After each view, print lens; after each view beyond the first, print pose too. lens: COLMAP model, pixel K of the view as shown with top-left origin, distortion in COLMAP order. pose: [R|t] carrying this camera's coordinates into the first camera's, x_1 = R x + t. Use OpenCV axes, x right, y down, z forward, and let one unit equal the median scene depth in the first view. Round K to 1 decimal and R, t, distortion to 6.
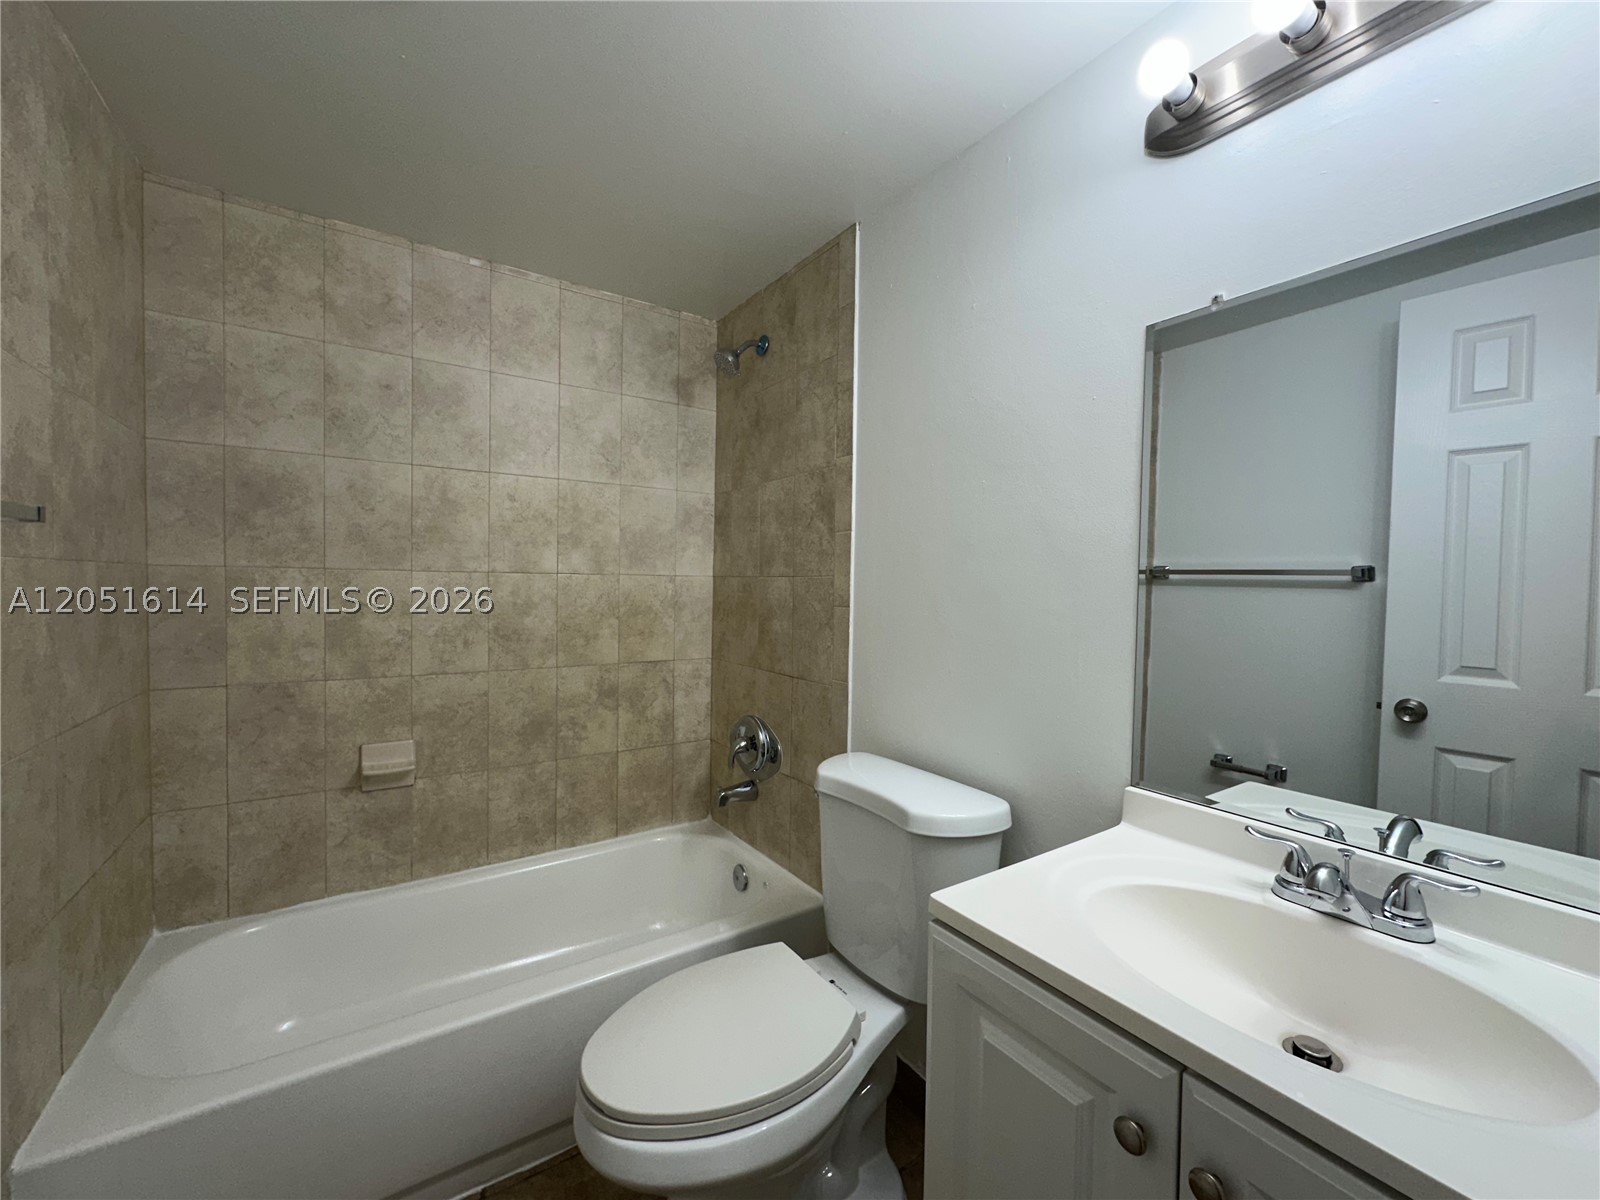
lens RADIAL K [[640.4, 0, 797.3], [0, 640.4, 599.3], [0, 0, 1]] dist [-0.004334, 0.000562]
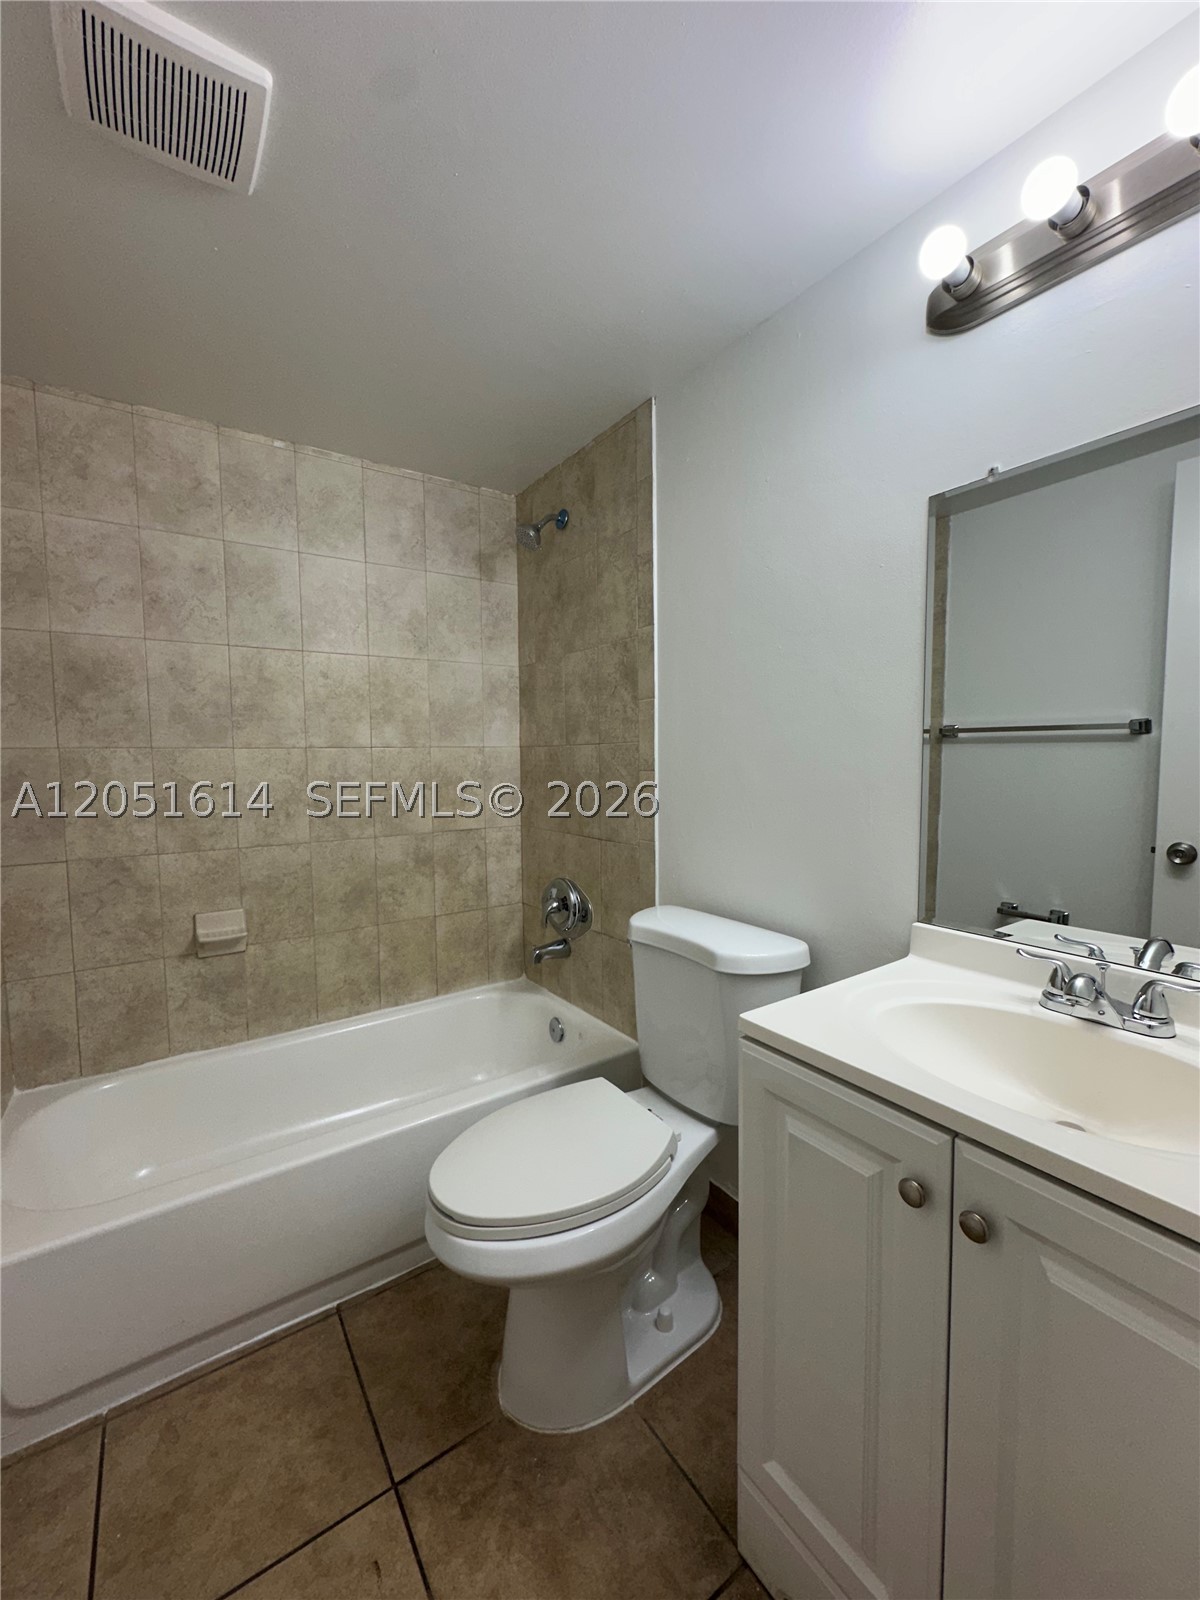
lens RADIAL K [[640.4, 0, 599.6], [0, 640.4, 799.4], [0, 0, 1]] dist [-0.004334, 0.000562]
pose [[0.999571, -0.028018, 0.008539, -0.032408], [0.027624, 0.998684, 0.043221, 0.019315], [-0.009739, -0.042967, 0.999029, -0.094703]]
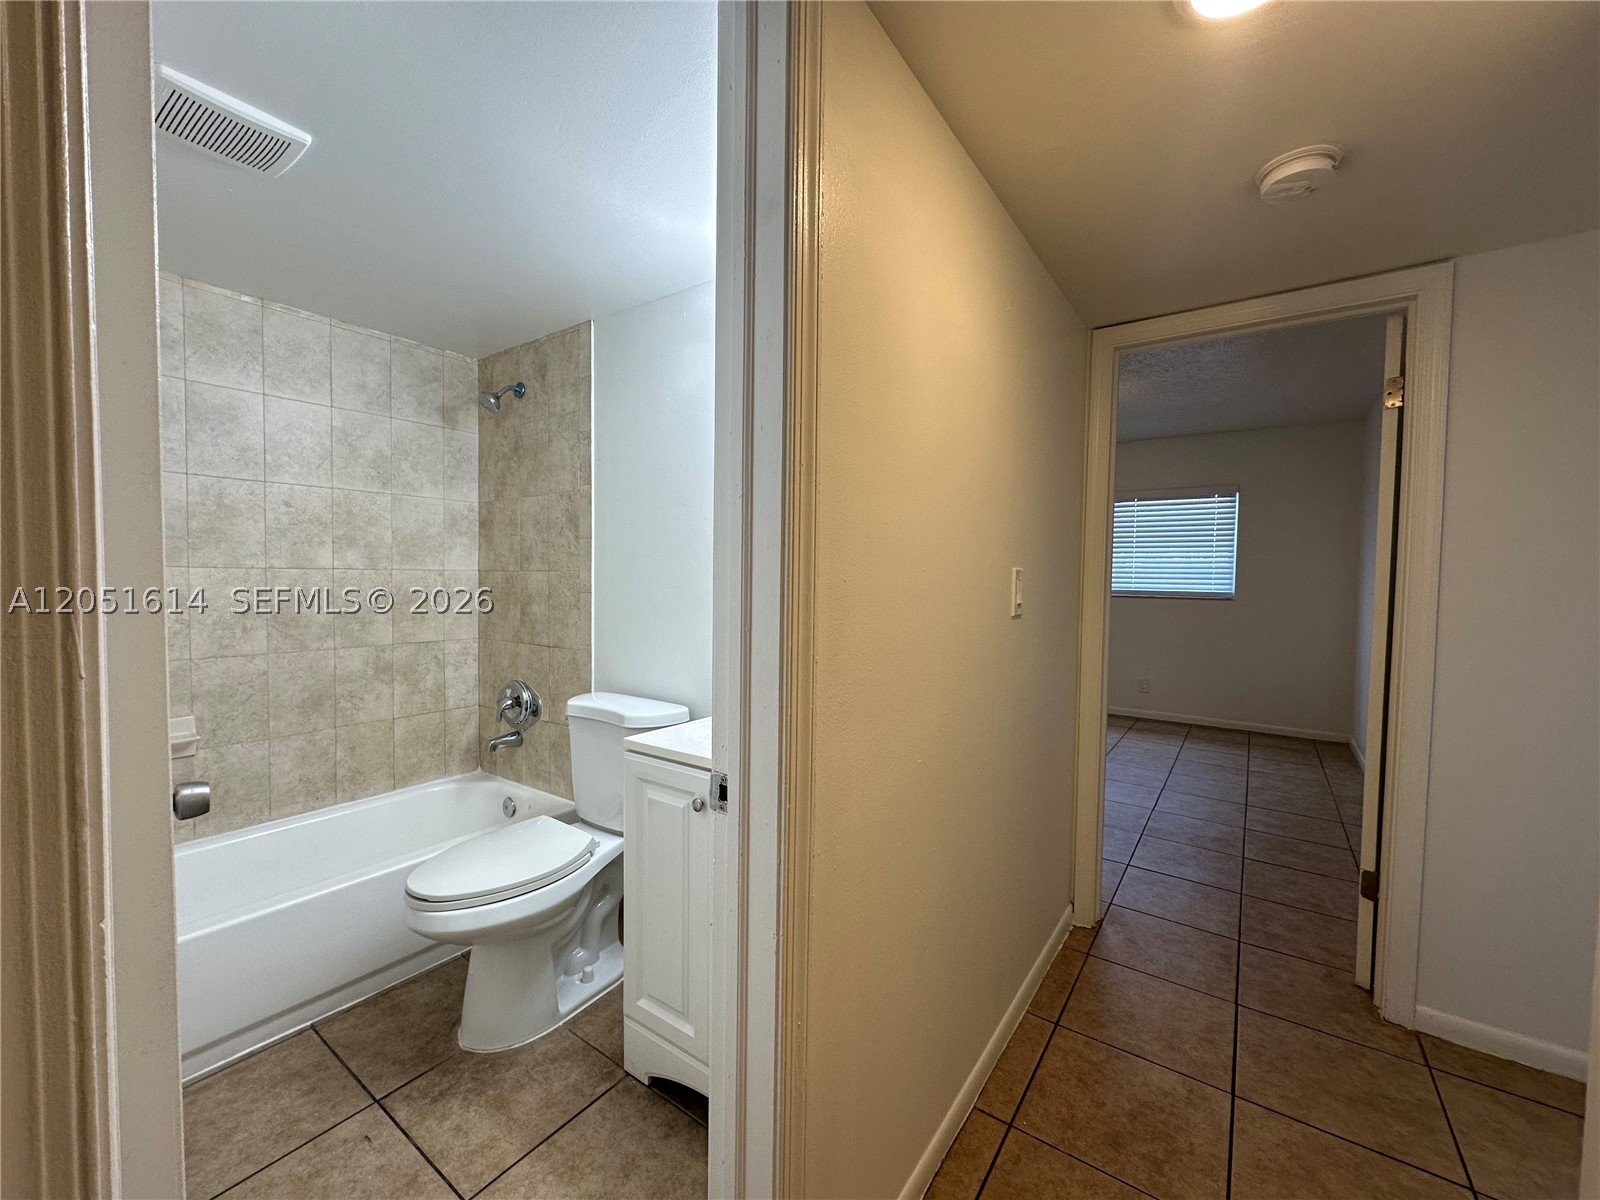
lens RADIAL K [[640.4, 0, 798.0], [0, 640.4, 598.4], [0, 0, 1]] dist [-0.004334, 0.000562]
pose [[0.936642, -0.018361, 0.349806, 0.025092], [0.013724, 0.999782, 0.015730, 0.013992], [-0.350018, -0.009932, 0.936690, -0.813434]]
